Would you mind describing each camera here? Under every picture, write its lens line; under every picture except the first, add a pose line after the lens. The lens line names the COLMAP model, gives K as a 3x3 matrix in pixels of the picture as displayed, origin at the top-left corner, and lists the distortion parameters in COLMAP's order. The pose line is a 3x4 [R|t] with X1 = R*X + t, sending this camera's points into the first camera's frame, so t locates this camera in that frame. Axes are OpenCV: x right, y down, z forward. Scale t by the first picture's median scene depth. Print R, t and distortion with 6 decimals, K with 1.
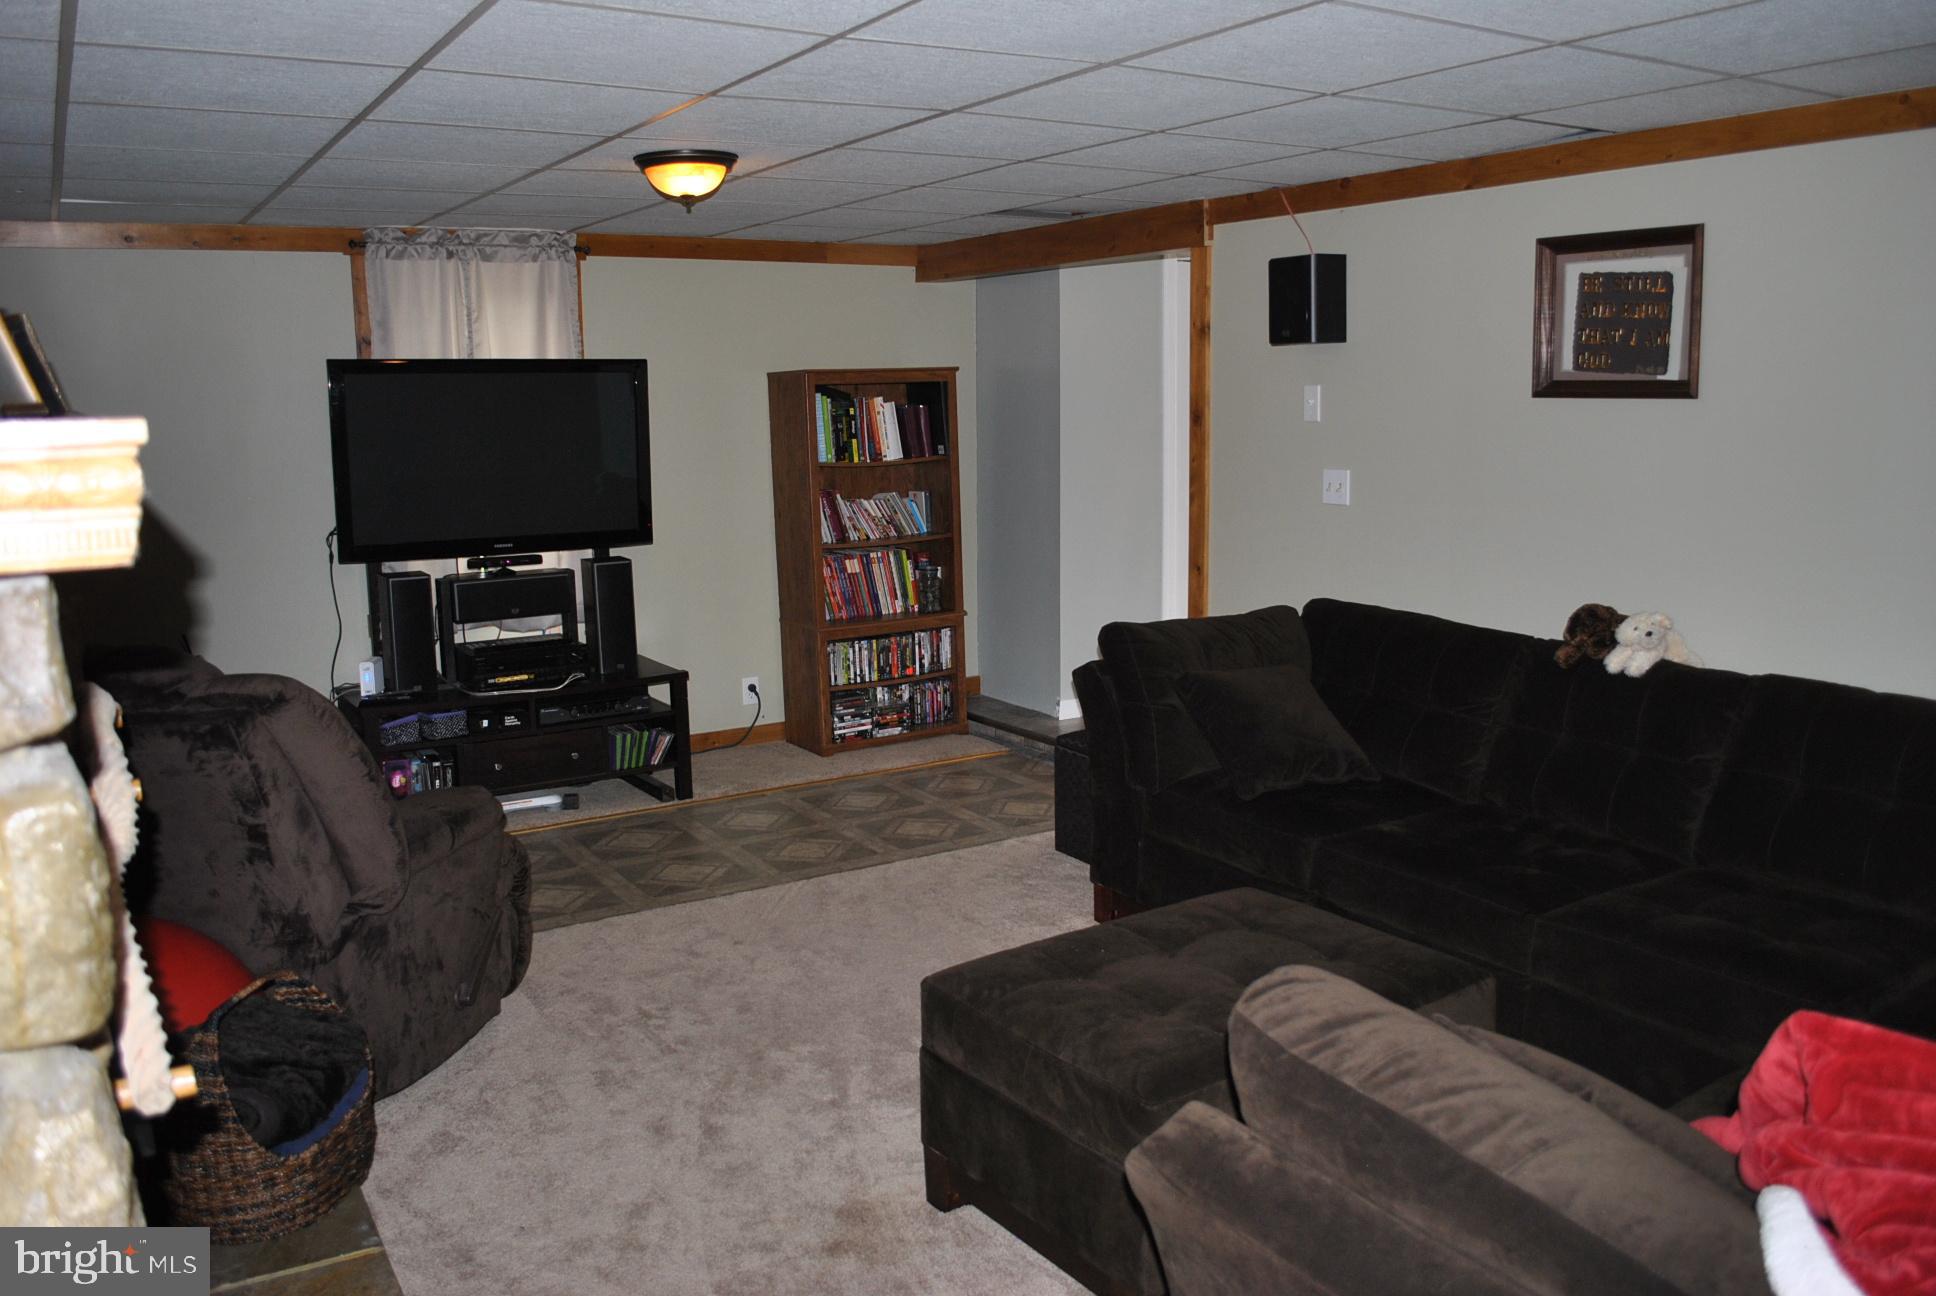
lens RADIAL K [[1533.8, 0, 962.3], [0, 1533.8, 648.8], [0, 0, 1]] dist [-0.089005, 0.019674]
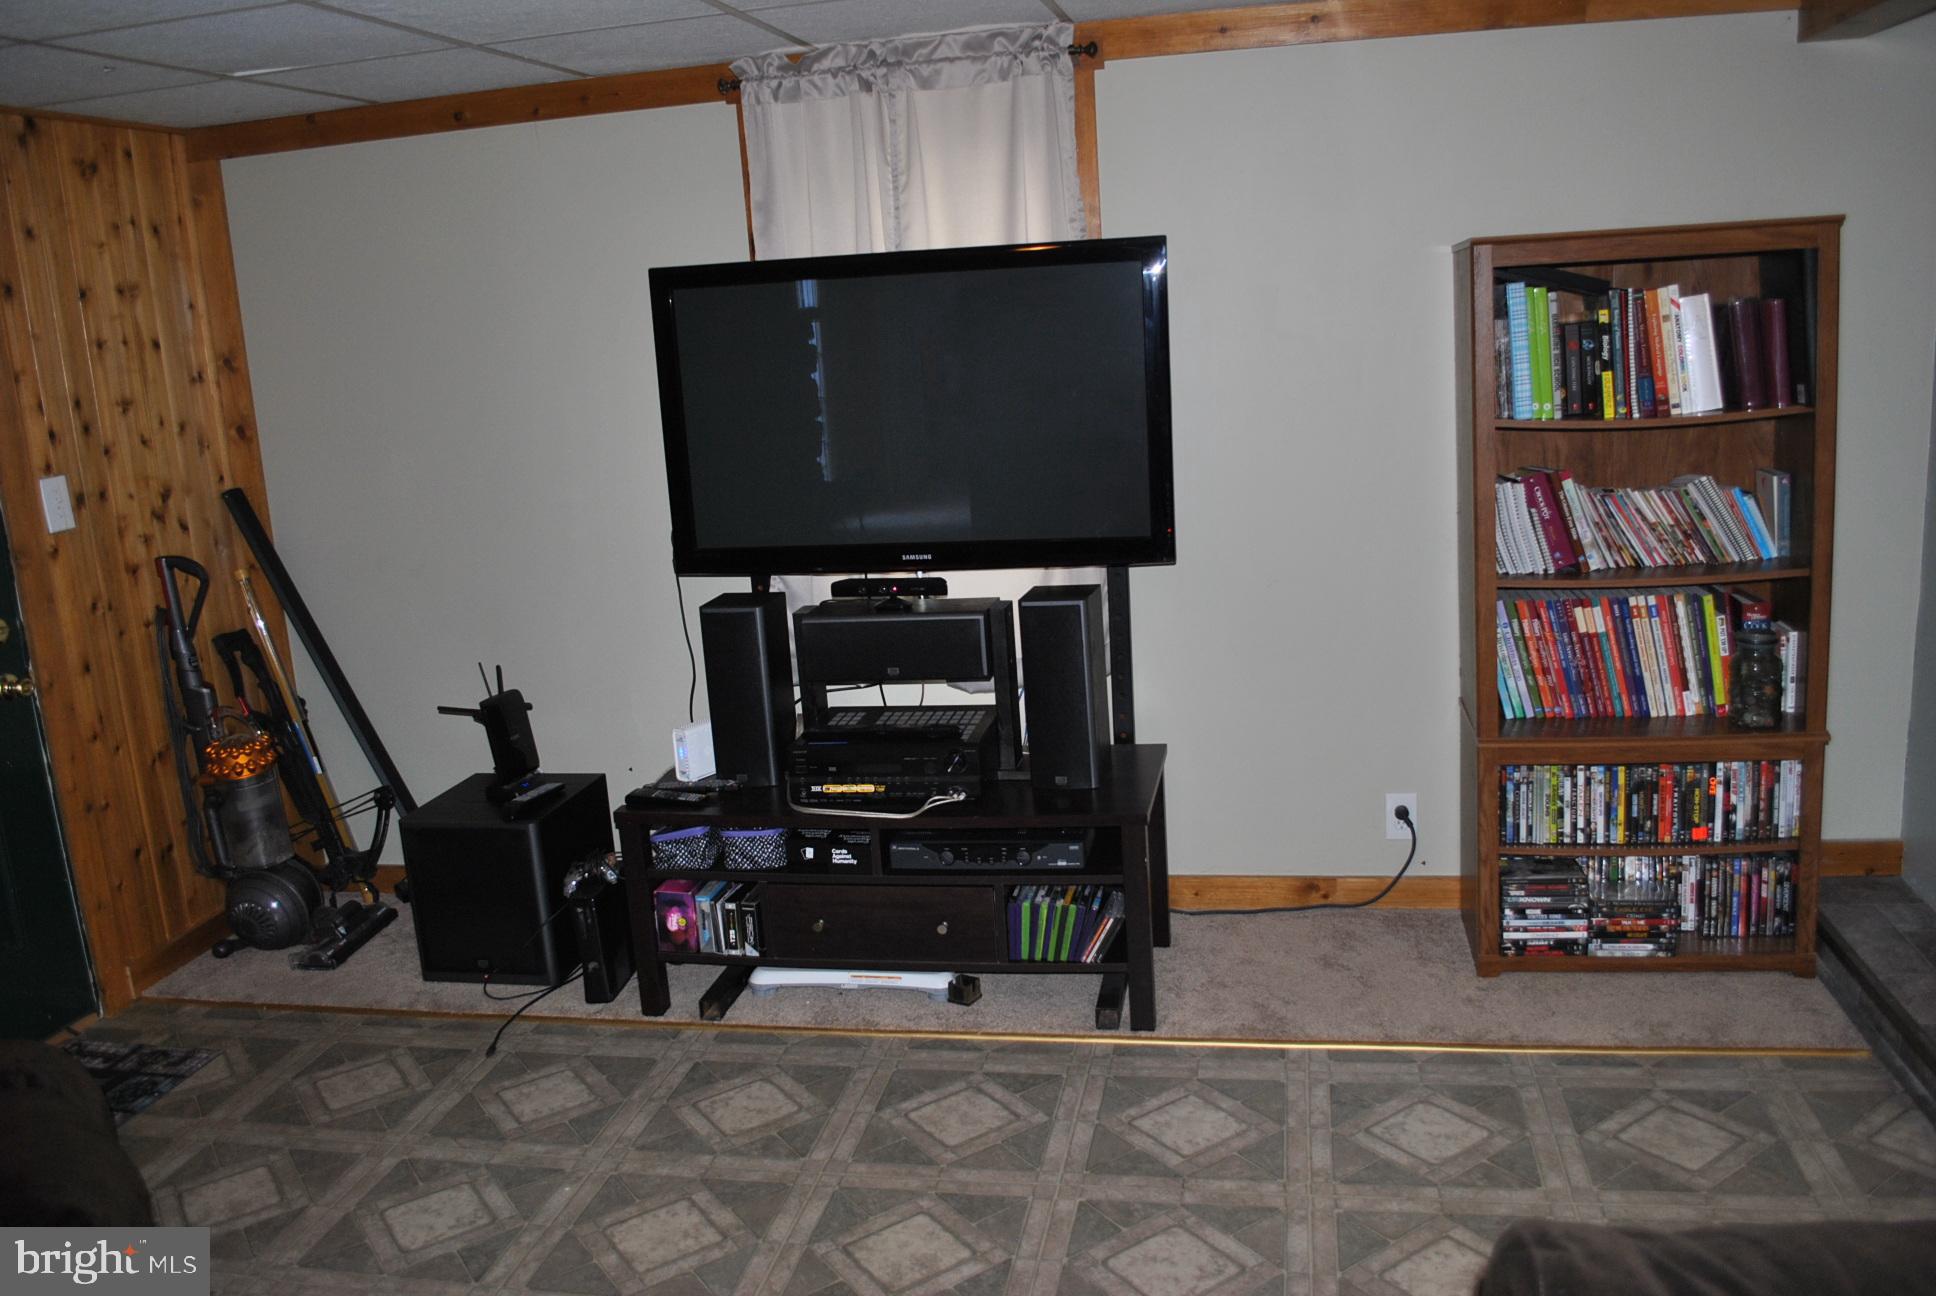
lens RADIAL K [[1533.8, 0, 972.0], [0, 1533.8, 633.8], [0, 0, 1]] dist [-0.089005, 0.019674]
pose [[0.728905, 0.112720, -0.675271, 0.121546], [-0.060094, 0.993080, 0.100904, -0.089028], [0.681972, -0.032970, 0.730635, 0.493533]]
